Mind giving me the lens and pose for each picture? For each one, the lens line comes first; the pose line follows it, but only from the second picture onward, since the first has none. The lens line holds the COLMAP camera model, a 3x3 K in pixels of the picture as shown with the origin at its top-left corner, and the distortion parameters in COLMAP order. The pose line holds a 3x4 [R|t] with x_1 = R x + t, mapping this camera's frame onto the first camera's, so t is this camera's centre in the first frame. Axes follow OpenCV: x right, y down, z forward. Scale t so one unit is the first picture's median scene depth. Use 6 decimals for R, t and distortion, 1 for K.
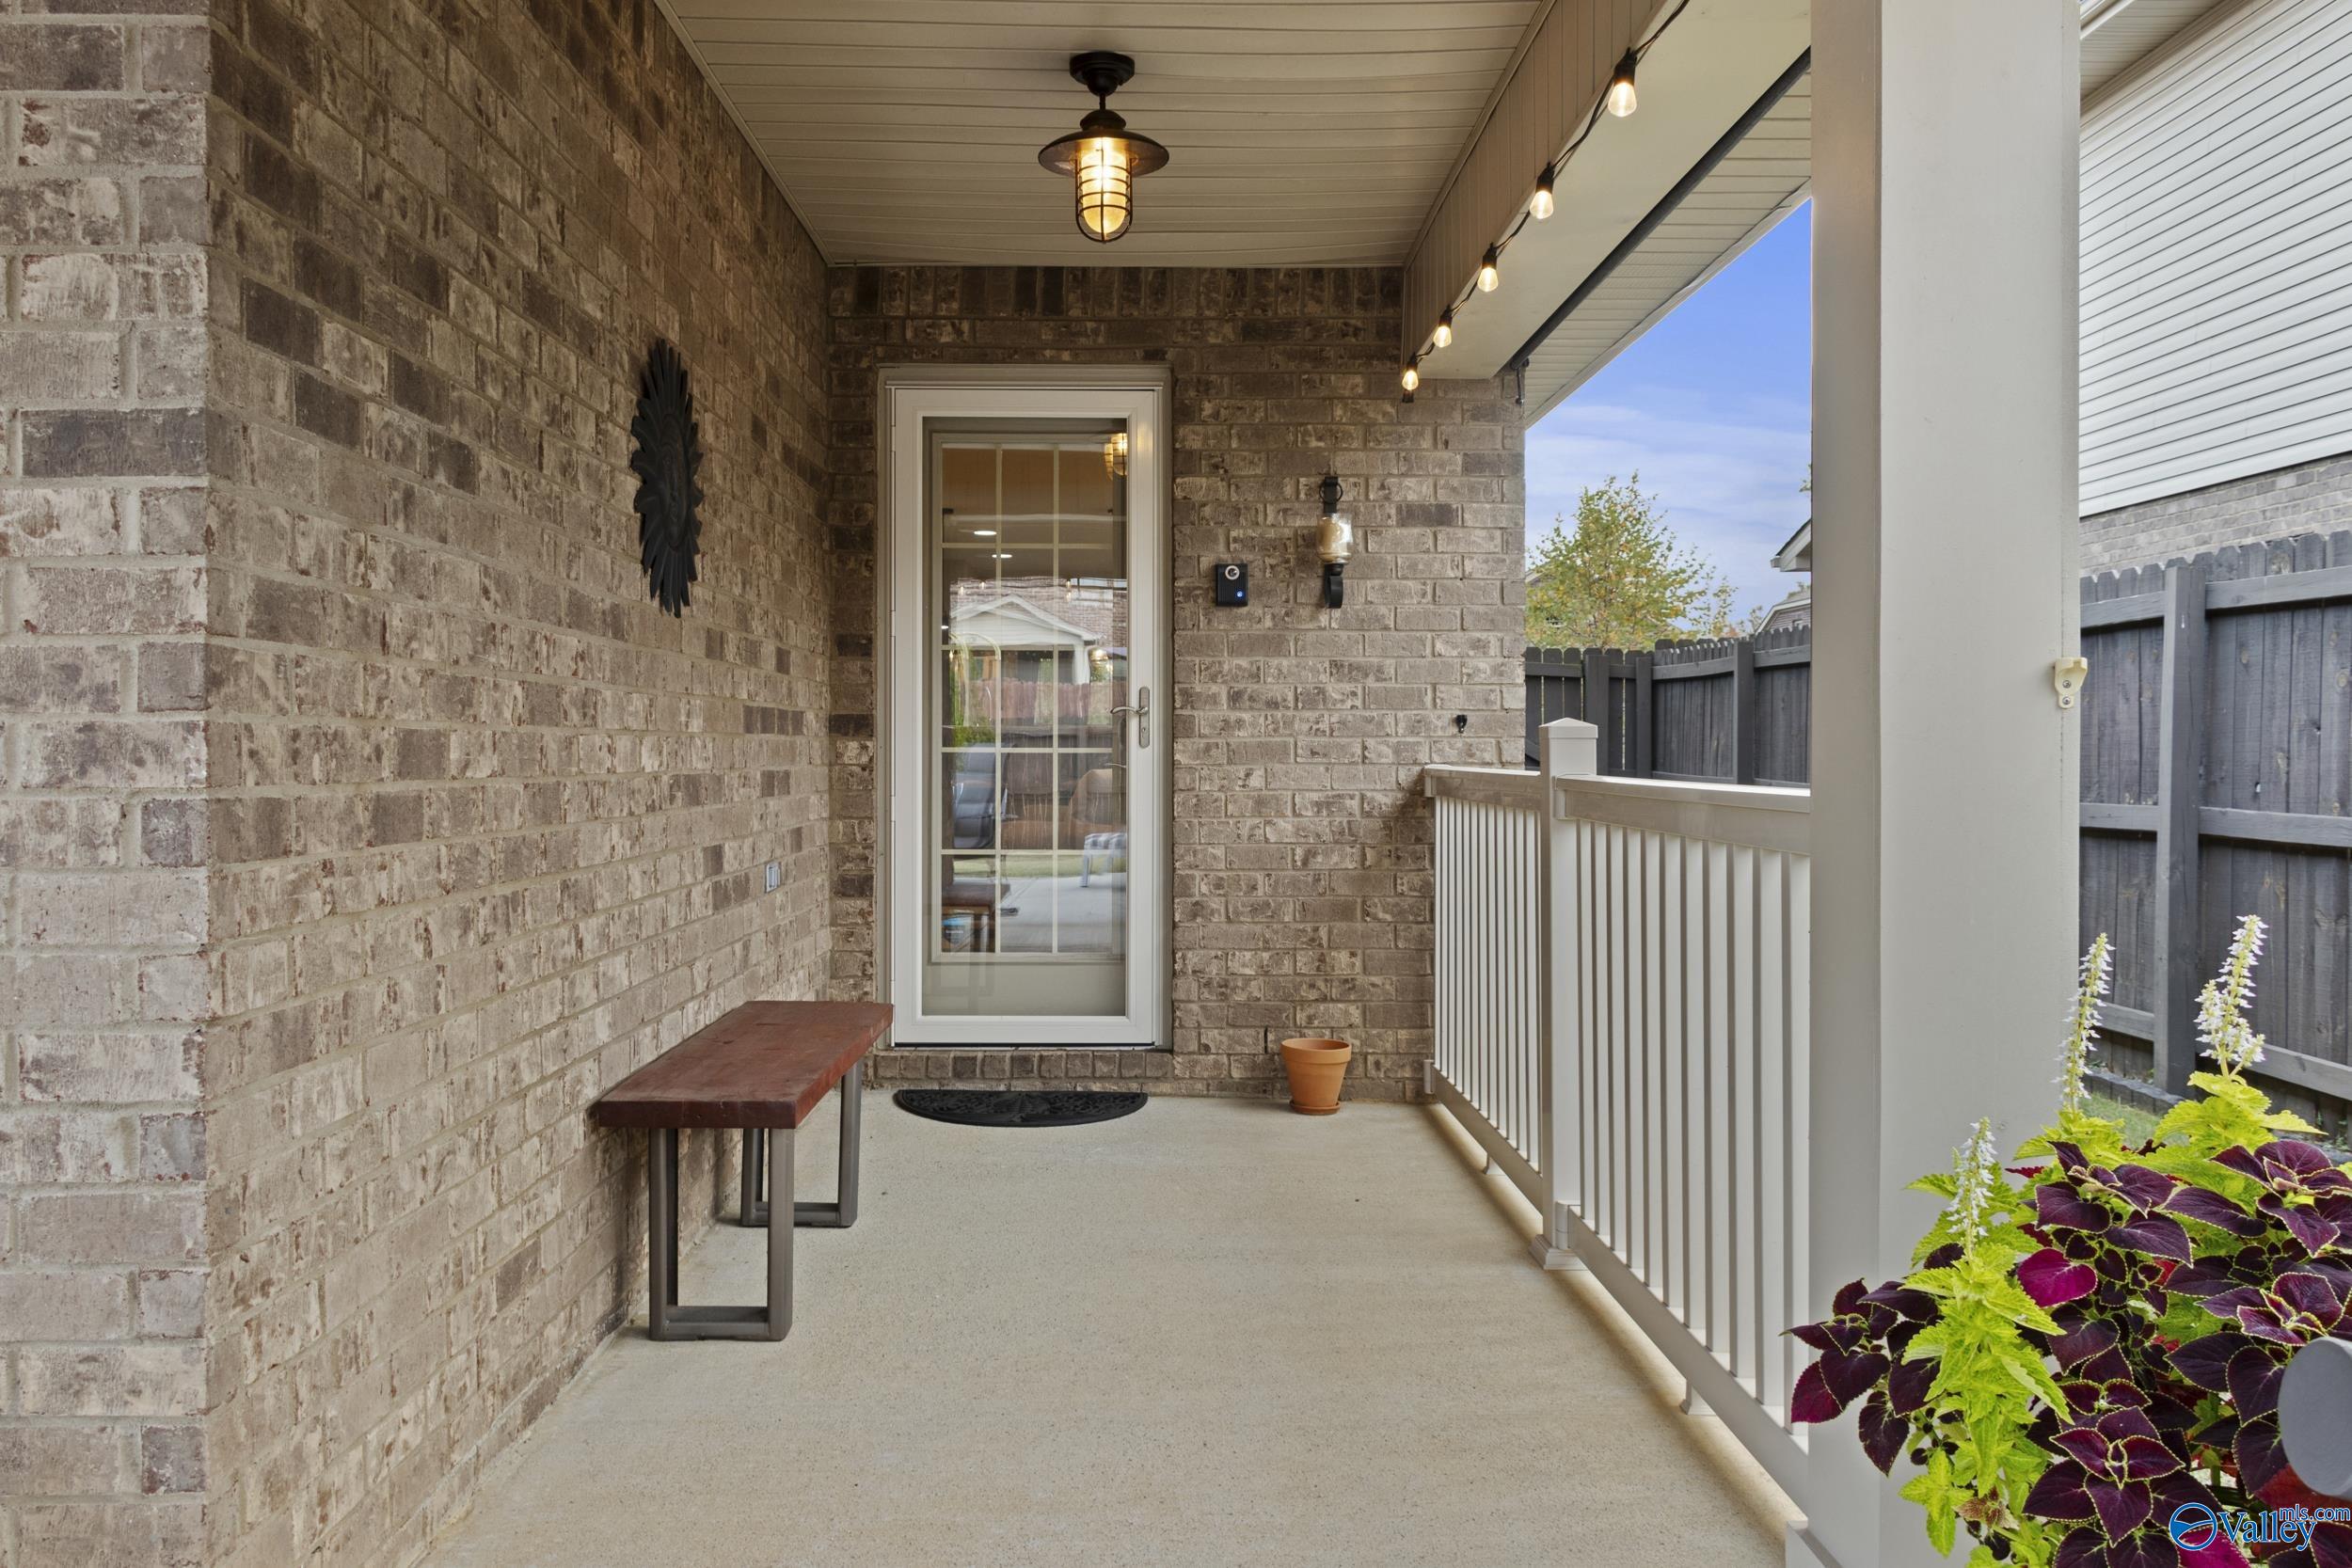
lens RADIAL K [[1908.8, 0, 1183.8], [0, 1908.8, 763.7], [0, 0, 1]] dist [0.007537, -0.009009]
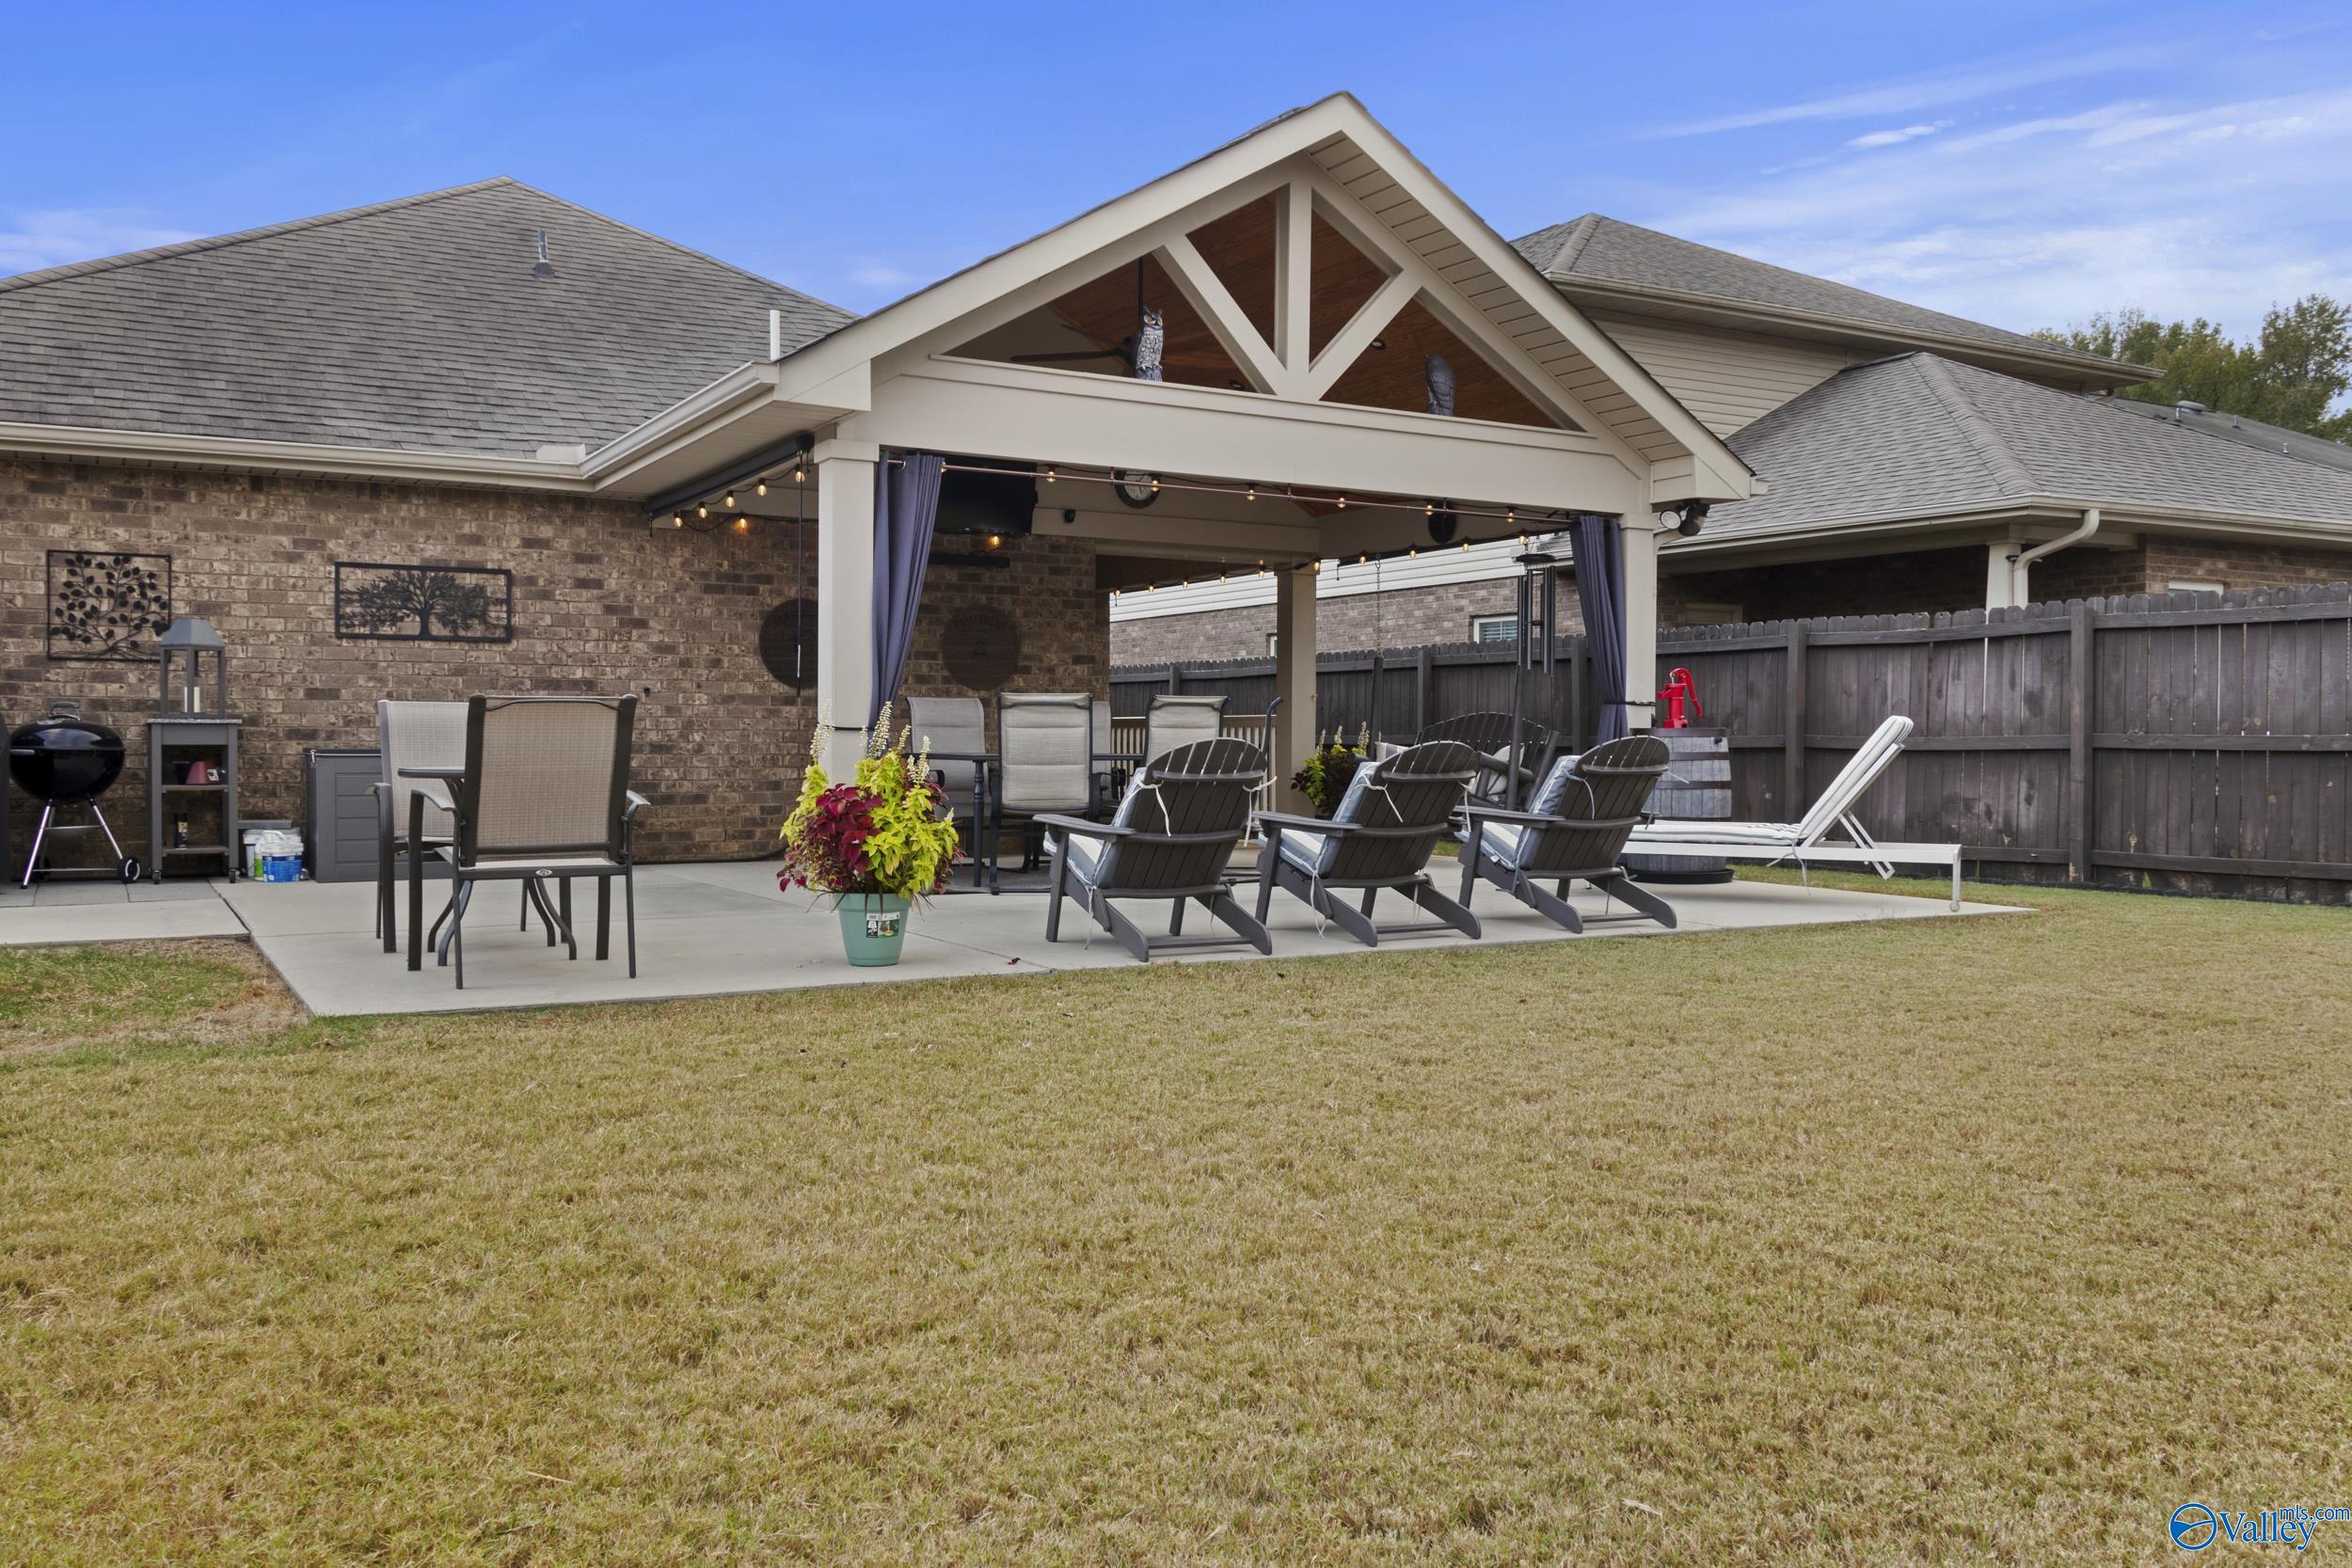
lens RADIAL K [[1908.8, 0, 1181.2], [0, 1908.8, 776.7], [0, 0, 1]] dist [0.007537, -0.009009]
pose [[0.874793, -0.007936, 0.484431, -2.097163], [0.002161, 0.999920, 0.012479, 0.100209], [-0.484491, -0.009870, 0.874740, -3.049425]]
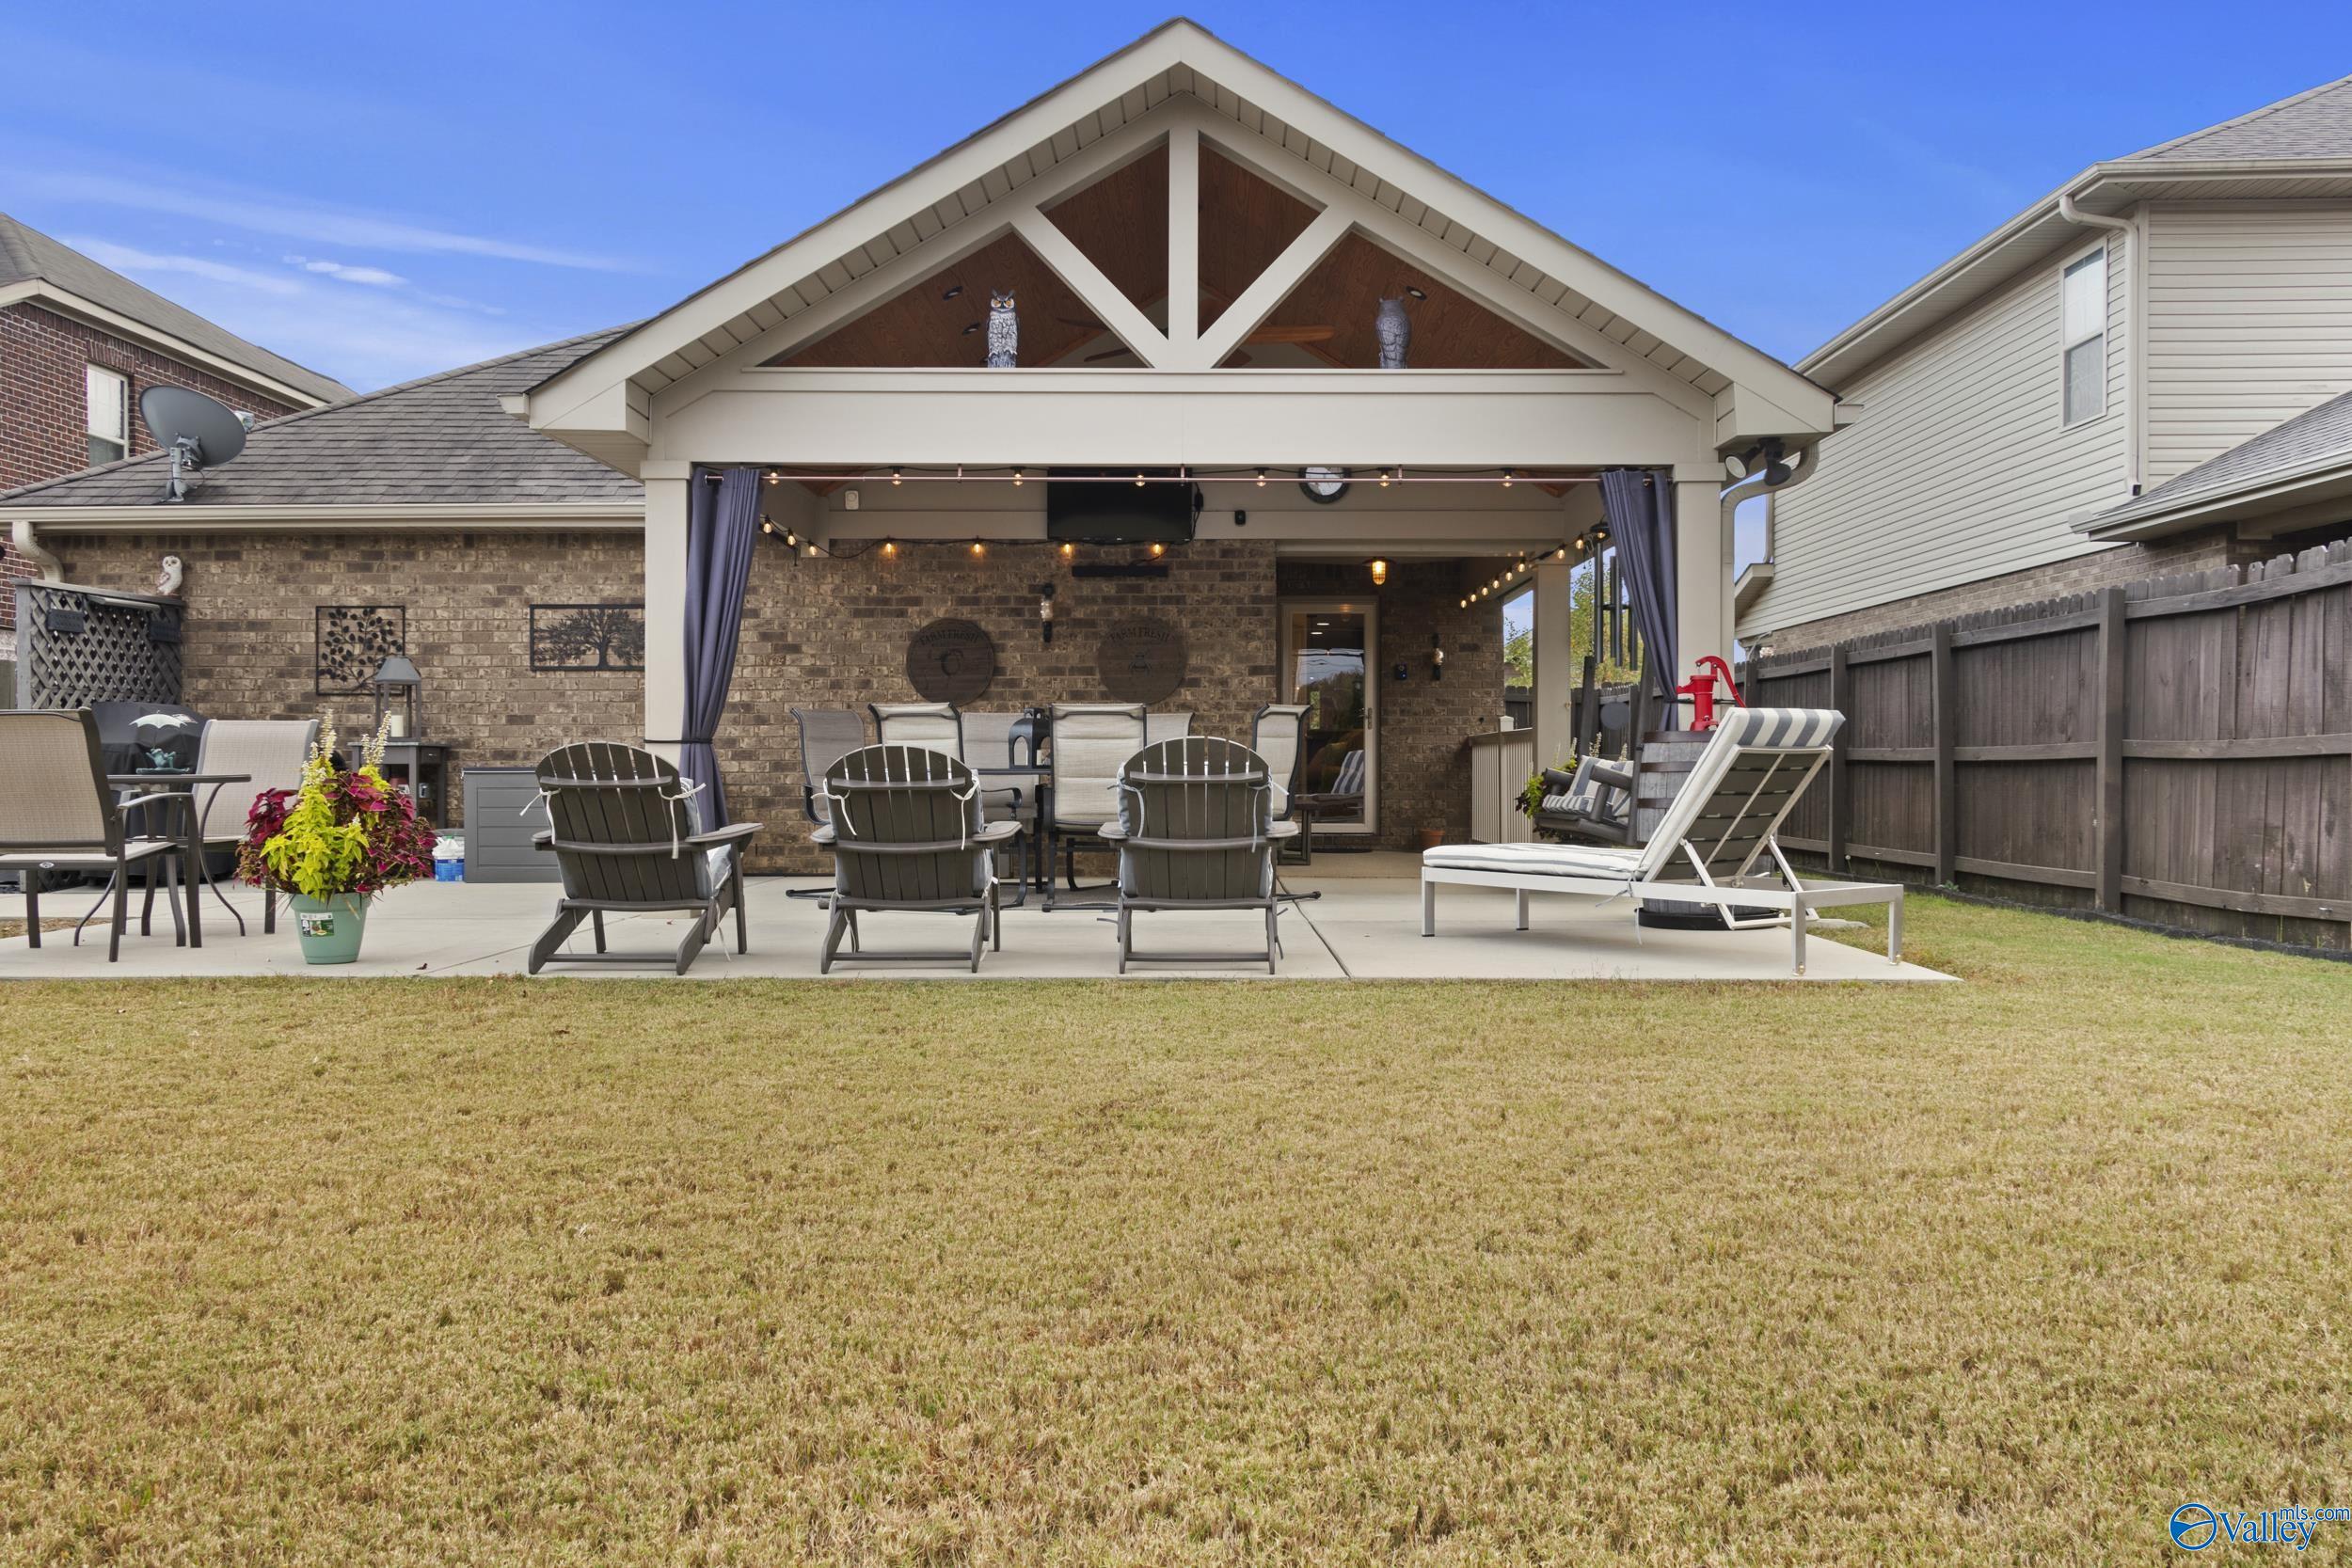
lens RADIAL K [[1908.8, 0, 1176.8], [0, 1908.8, 795.1], [0, 0, 1]] dist [0.007537, -0.009009]
pose [[0.999384, -0.003074, -0.034970, -0.359782], [0.003222, 0.999986, 0.004177, 0.133690], [0.034956, -0.004287, 0.999380, -3.198302]]
